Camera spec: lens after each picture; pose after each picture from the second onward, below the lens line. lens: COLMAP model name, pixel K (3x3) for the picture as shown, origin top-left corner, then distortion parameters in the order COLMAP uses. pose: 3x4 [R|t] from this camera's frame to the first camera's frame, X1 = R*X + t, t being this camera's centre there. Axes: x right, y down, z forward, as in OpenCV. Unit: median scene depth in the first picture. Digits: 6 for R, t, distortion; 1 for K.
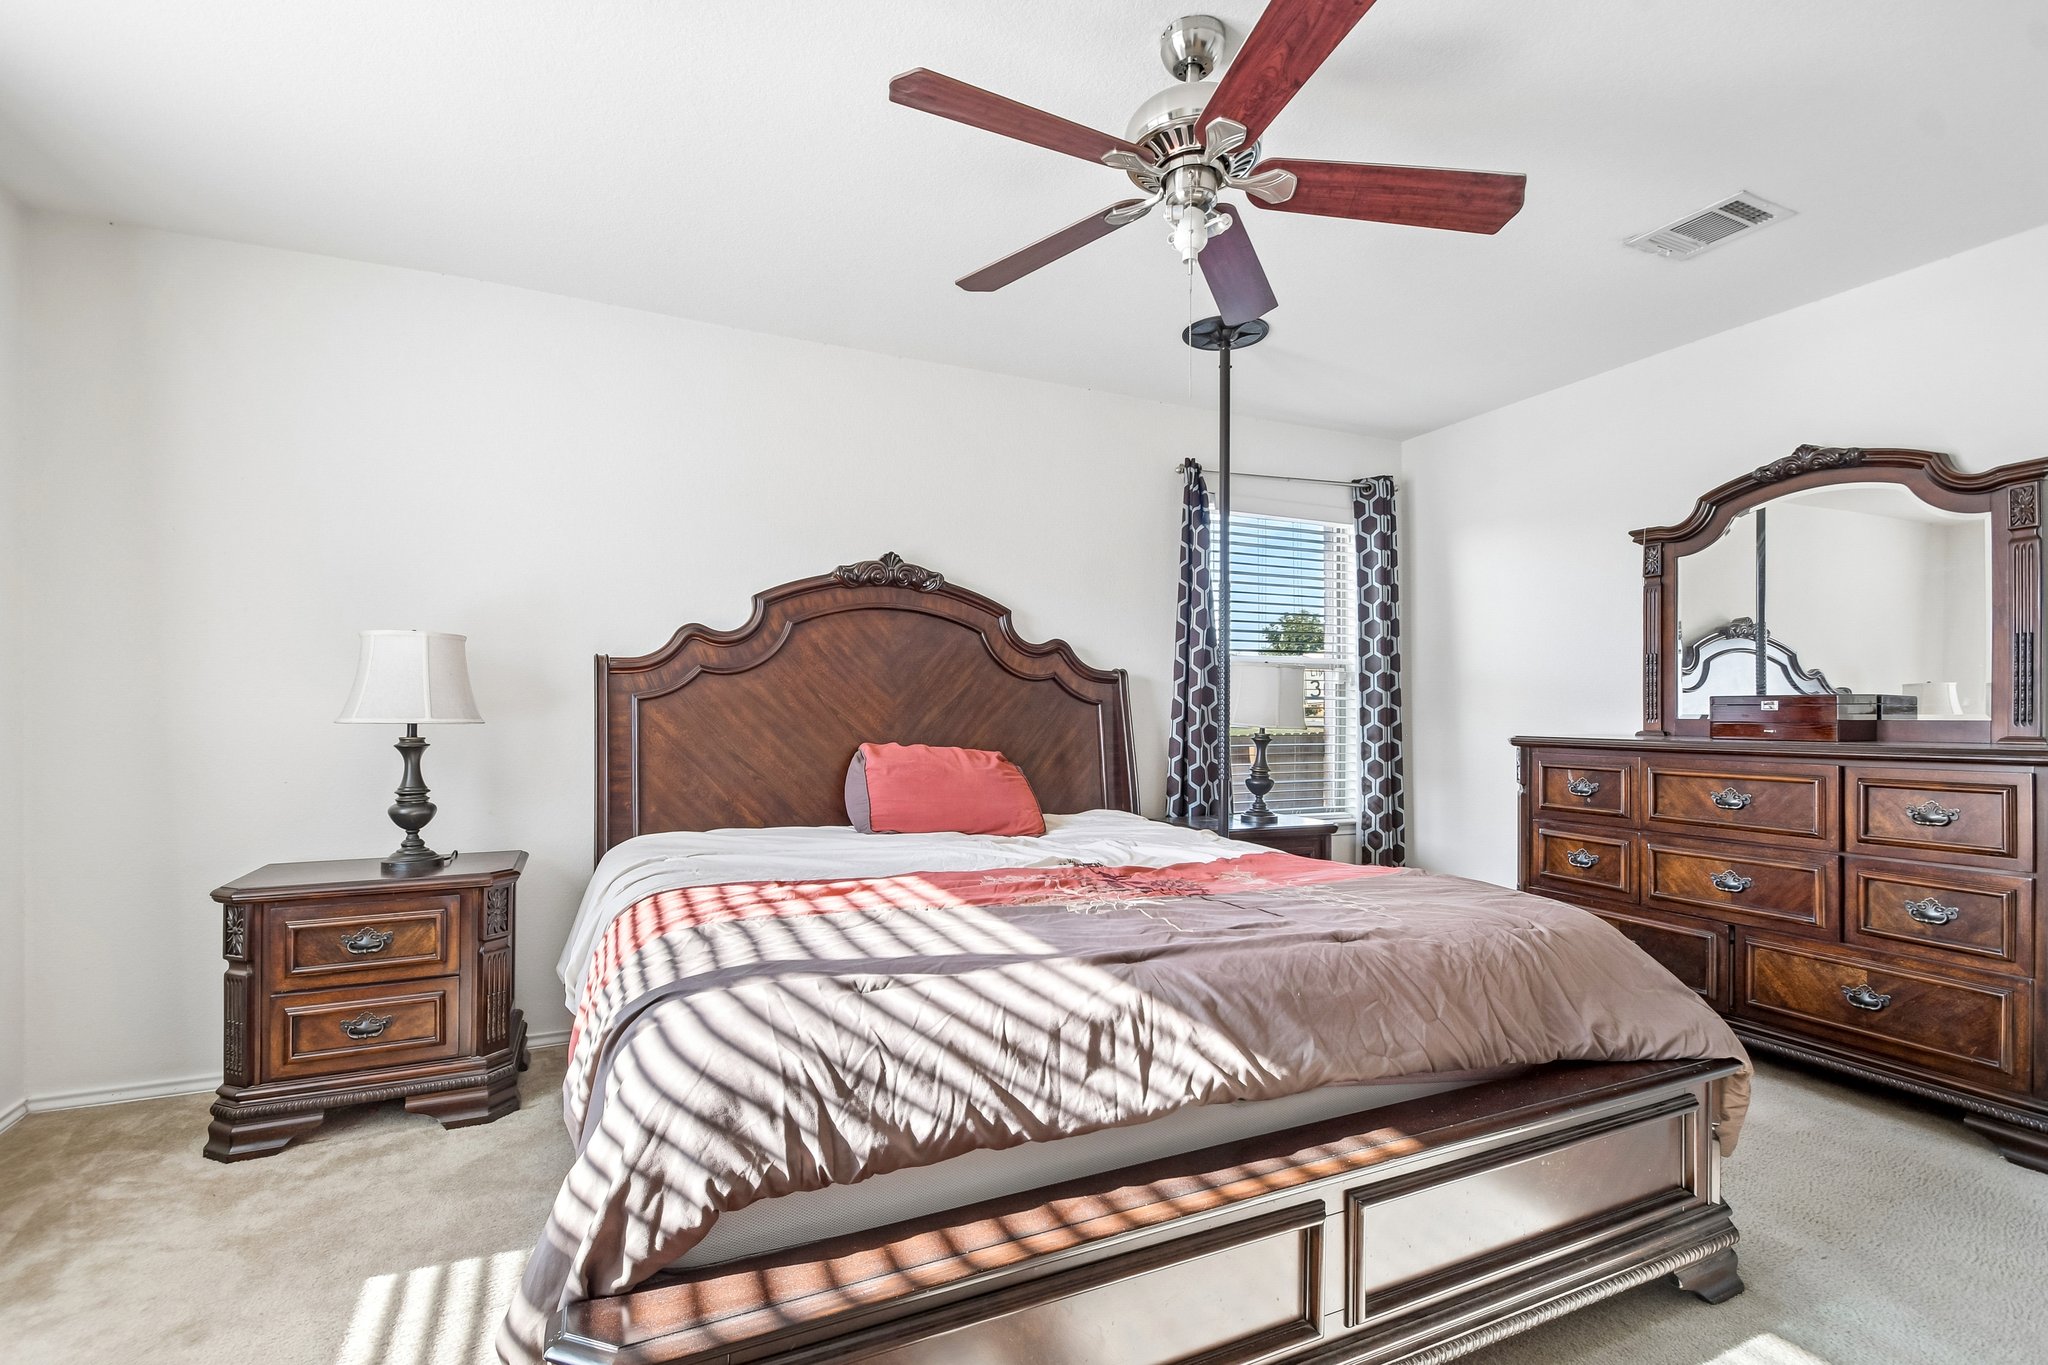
lens RADIAL K [[906.2, 0, 1023.9], [0, 906.2, 716.0], [0, 0, 1]] dist [-0.013498, -0.000877]
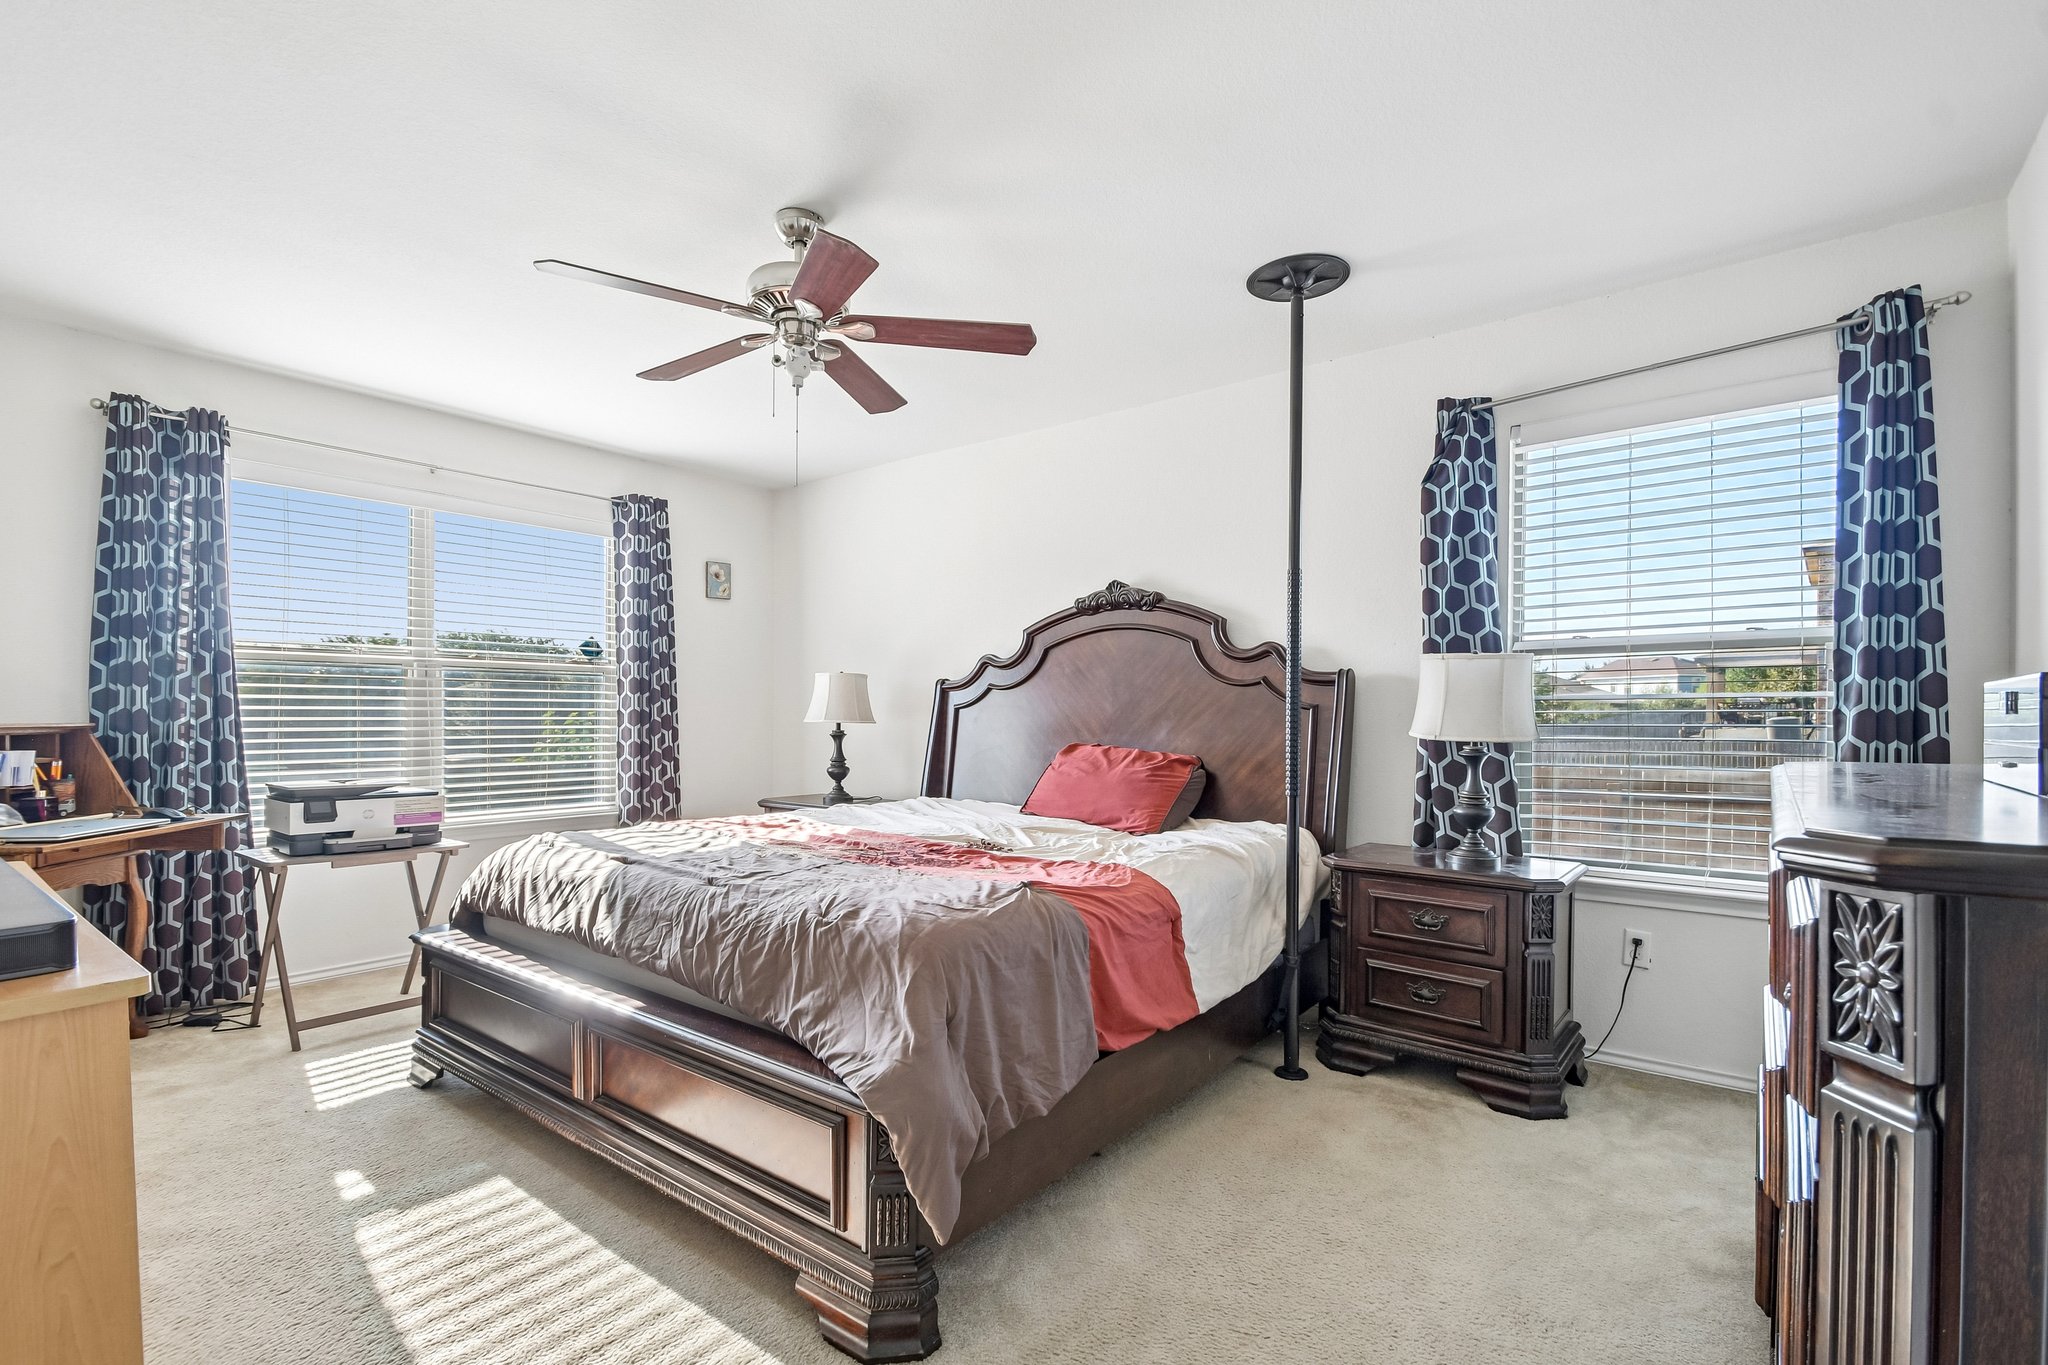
lens RADIAL K [[906.2, 0, 1068.1], [0, 906.2, 692.7], [0, 0, 1]] dist [-0.013498, -0.000877]
pose [[0.470376, -0.023538, -0.882152, 0.845281], [-0.007798, 0.999494, -0.030828, 0.000738], [0.882432, 0.021380, 0.469954, 0.396700]]
